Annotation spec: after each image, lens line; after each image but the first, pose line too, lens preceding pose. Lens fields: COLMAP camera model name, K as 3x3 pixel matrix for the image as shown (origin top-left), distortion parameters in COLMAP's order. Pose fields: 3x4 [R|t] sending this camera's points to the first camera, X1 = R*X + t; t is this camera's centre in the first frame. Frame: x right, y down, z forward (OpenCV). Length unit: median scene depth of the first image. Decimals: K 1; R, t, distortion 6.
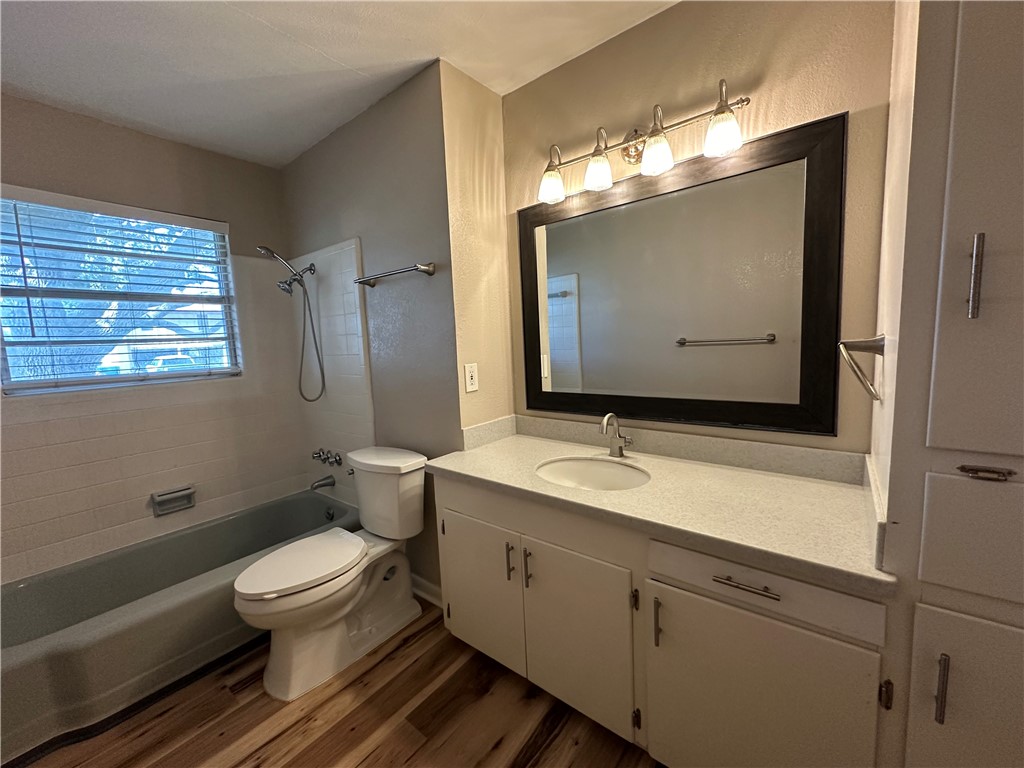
lens RADIAL K [[372.0, 0, 515.4], [0, 372.0, 388.0], [0, 0, 1]] dist [-0.001085, -0.000078]
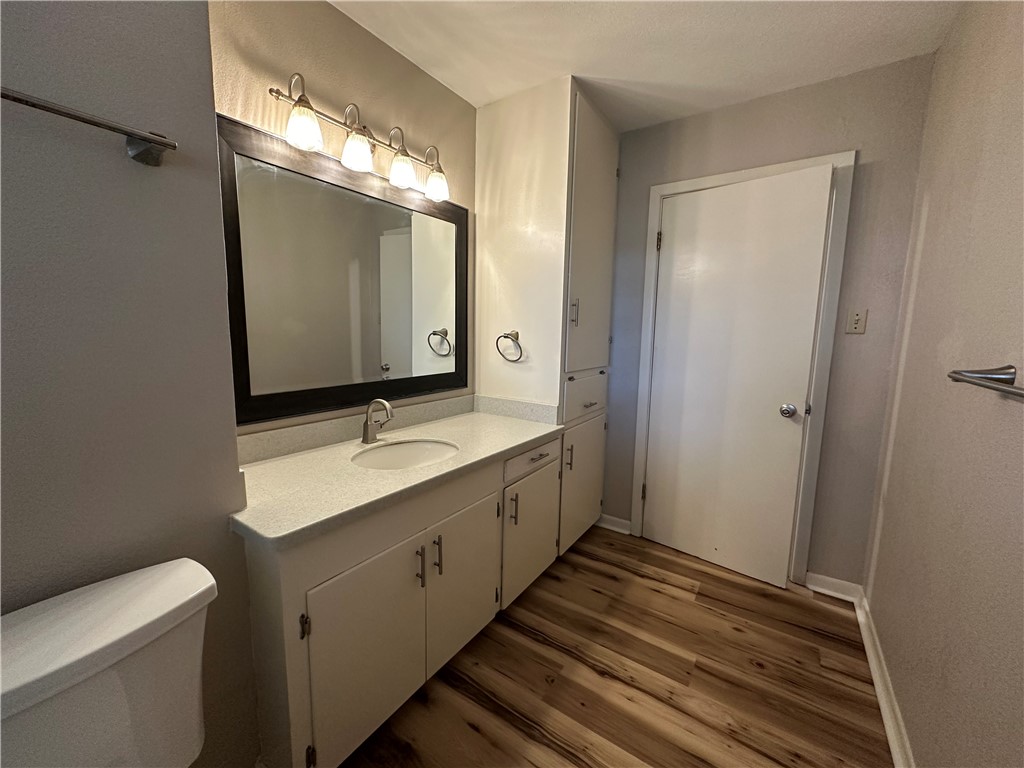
lens RADIAL K [[409.5, 0, 510.6], [0, 409.5, 378.4], [0, 0, 1]] dist [-0.000846, 0.000350]
pose [[-0.032290, -0.084796, 0.995875, -0.989891], [0.099876, 0.991133, 0.087631, -0.057968], [-0.994476, 0.102294, -0.023534, 0.761376]]
